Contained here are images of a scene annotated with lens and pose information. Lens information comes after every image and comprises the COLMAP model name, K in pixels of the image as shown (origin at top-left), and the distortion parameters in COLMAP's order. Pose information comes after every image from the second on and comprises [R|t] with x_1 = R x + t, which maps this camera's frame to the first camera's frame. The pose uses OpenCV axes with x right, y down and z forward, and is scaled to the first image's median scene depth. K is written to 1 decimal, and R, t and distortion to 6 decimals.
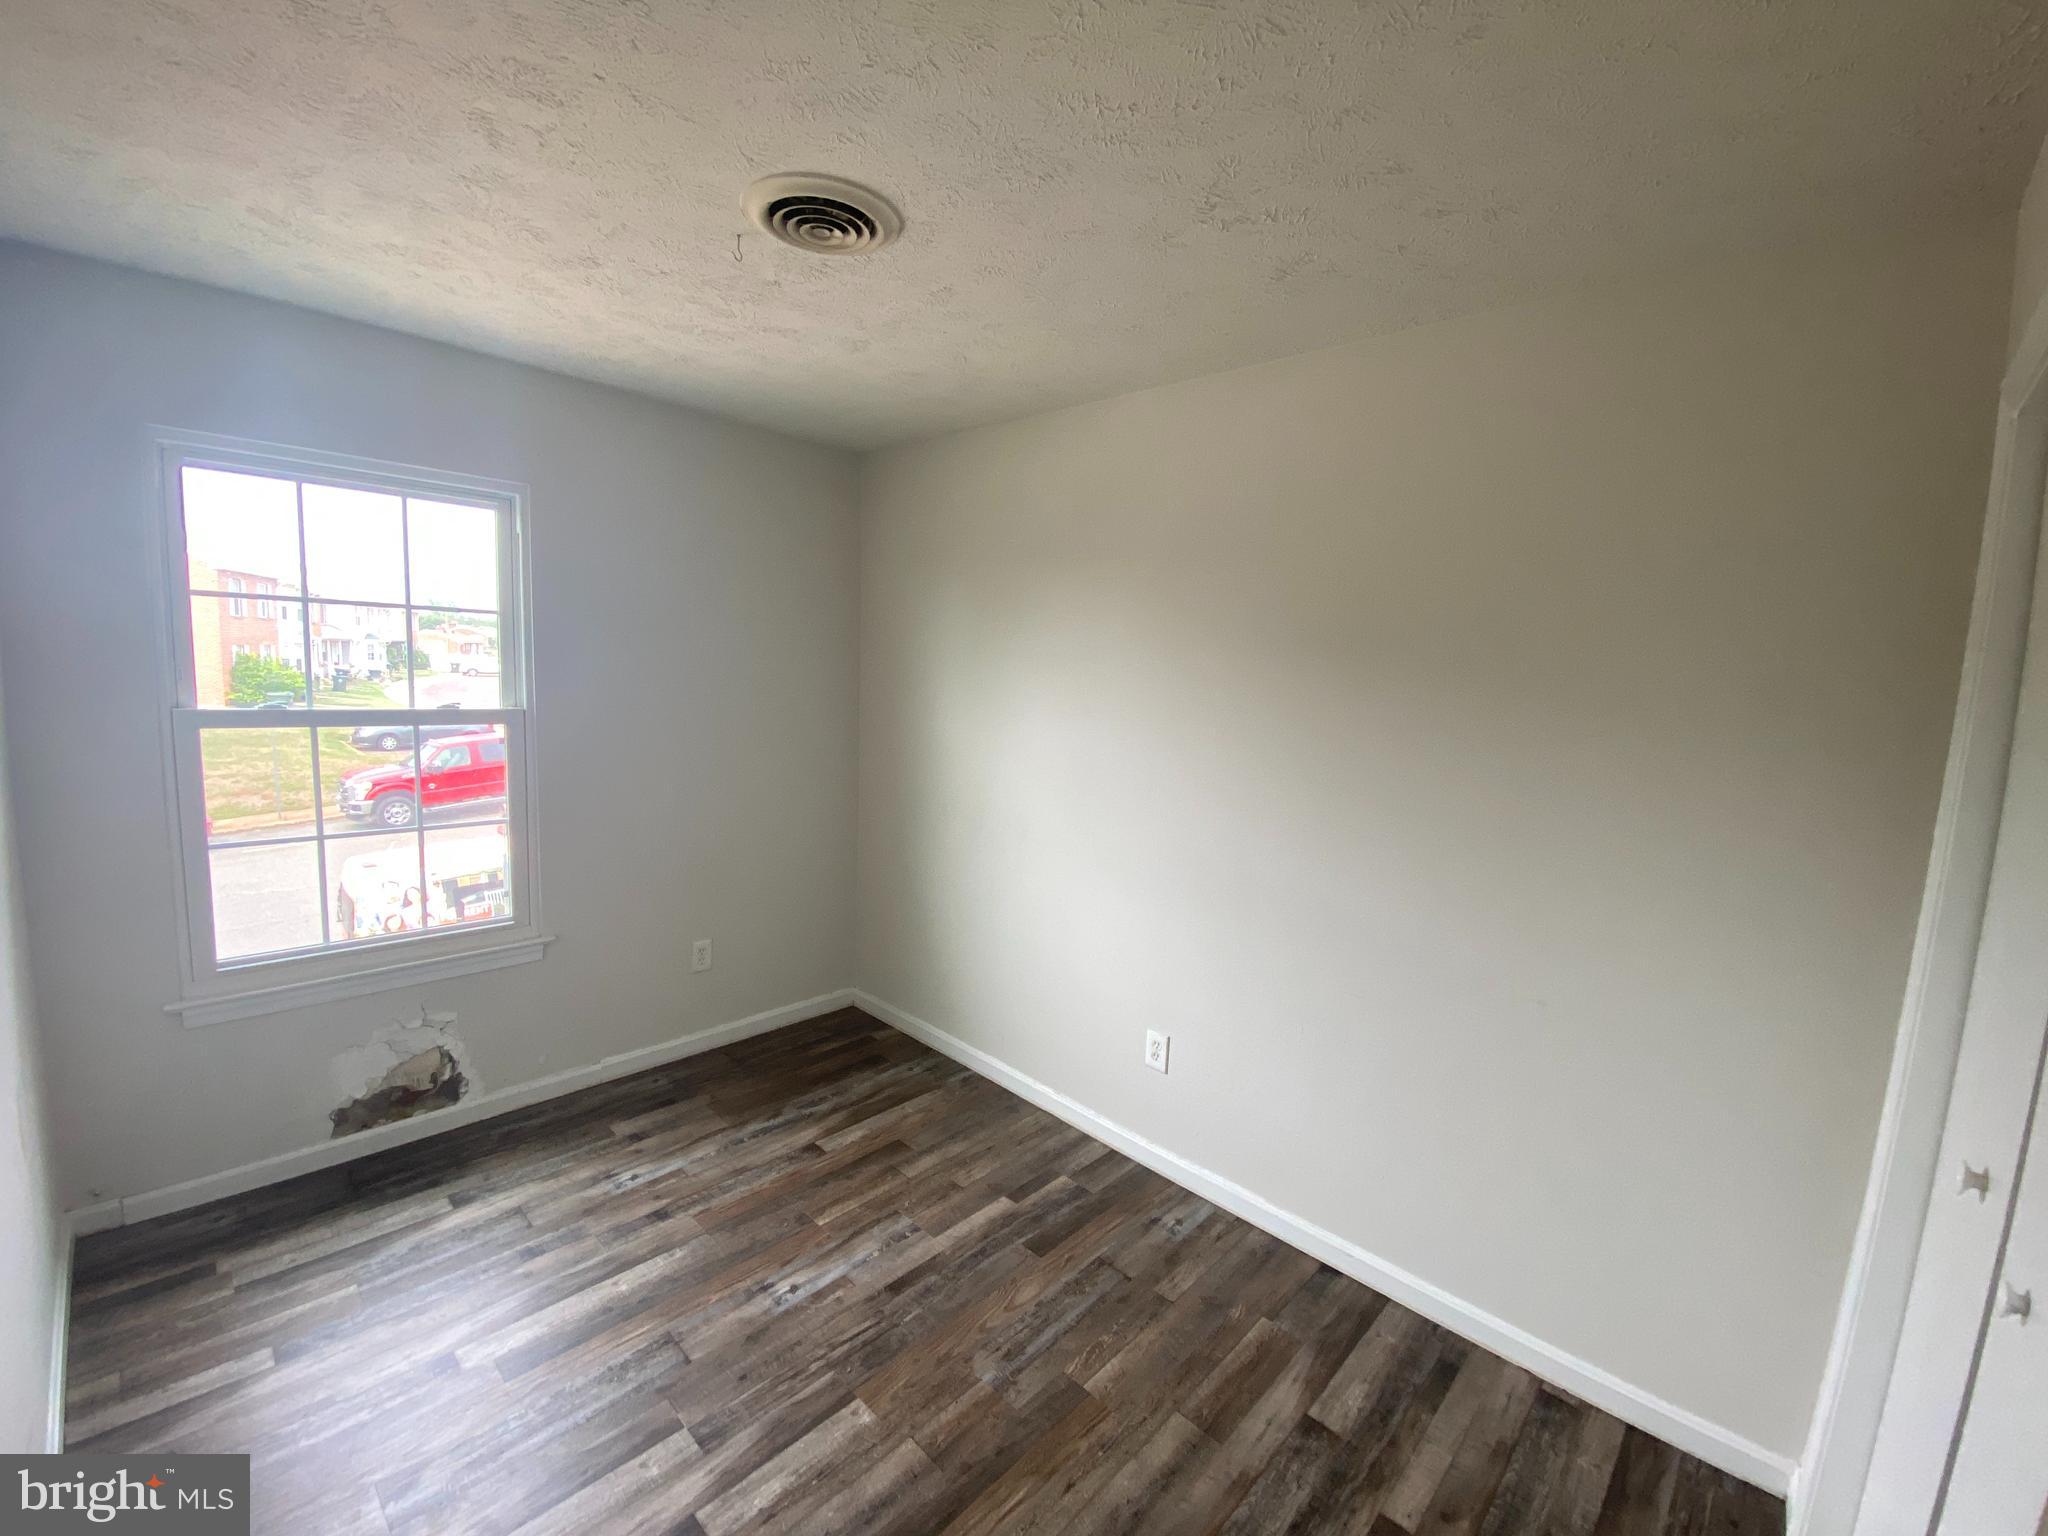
lens RADIAL K [[812.5, 0, 994.4], [0, 812.5, 771.3], [0, 0, 1]] dist [-0.001256, -0.014308]
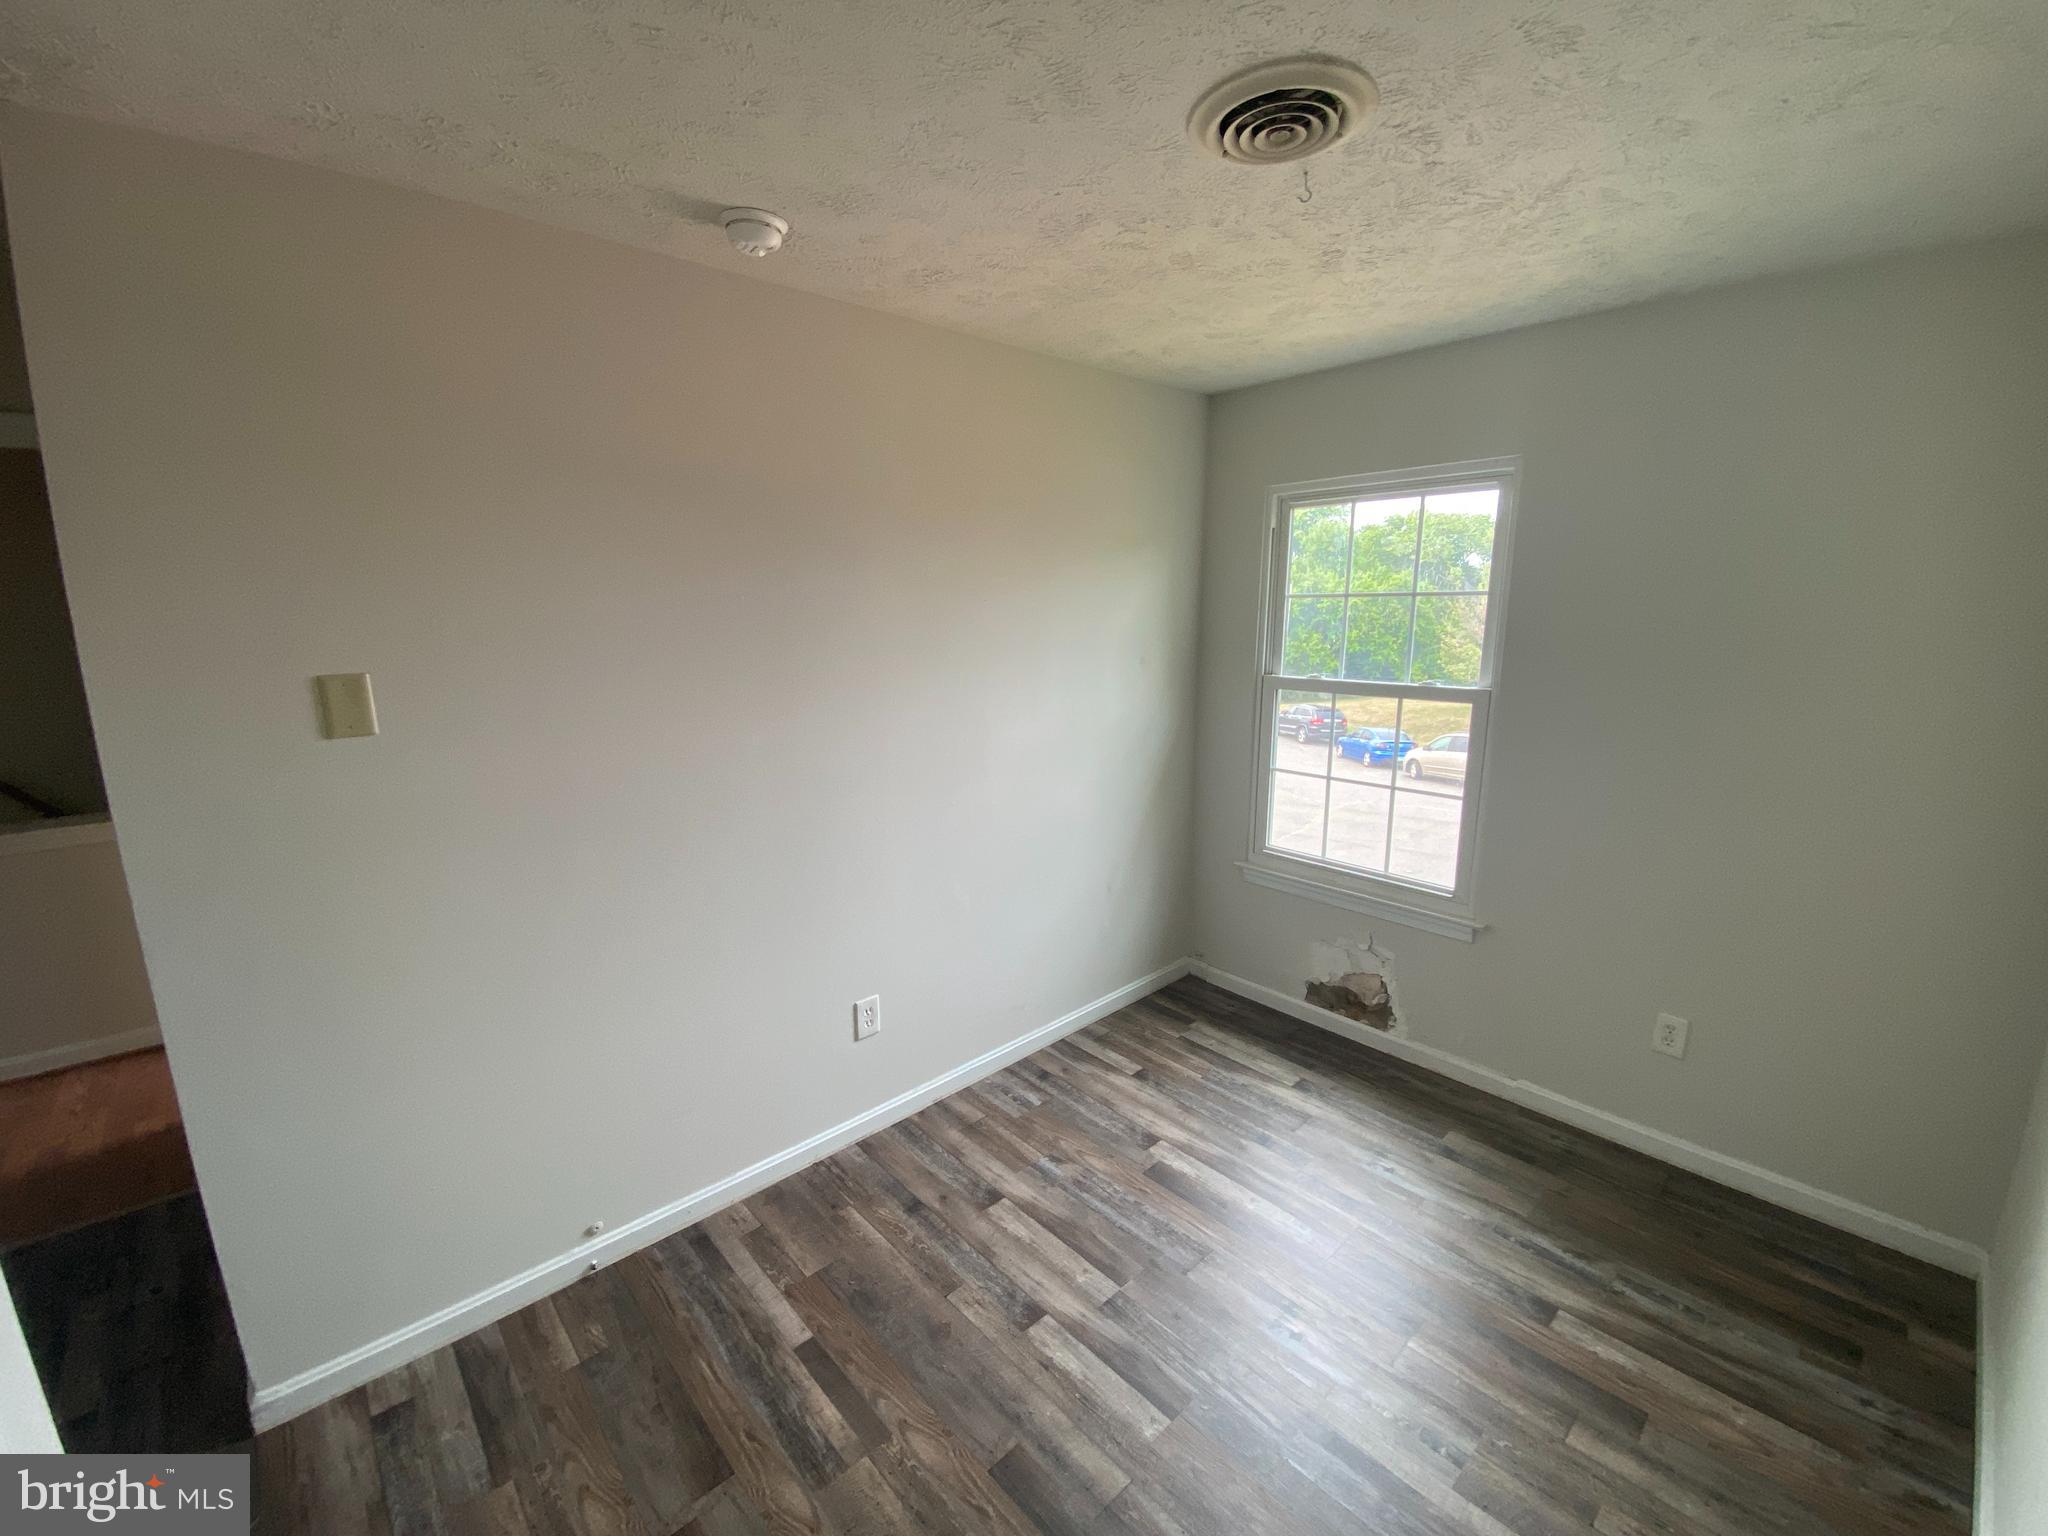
lens RADIAL K [[782.0, 0, 1024.0], [0, 782.0, 768.0], [0, 0, 1]] dist [-0.041506, 0.000041]
pose [[-0.031430, 0.152964, -0.987732, 0.471455], [-0.130602, 0.979119, 0.155786, -0.071112], [0.990937, 0.133896, -0.010796, 0.582946]]
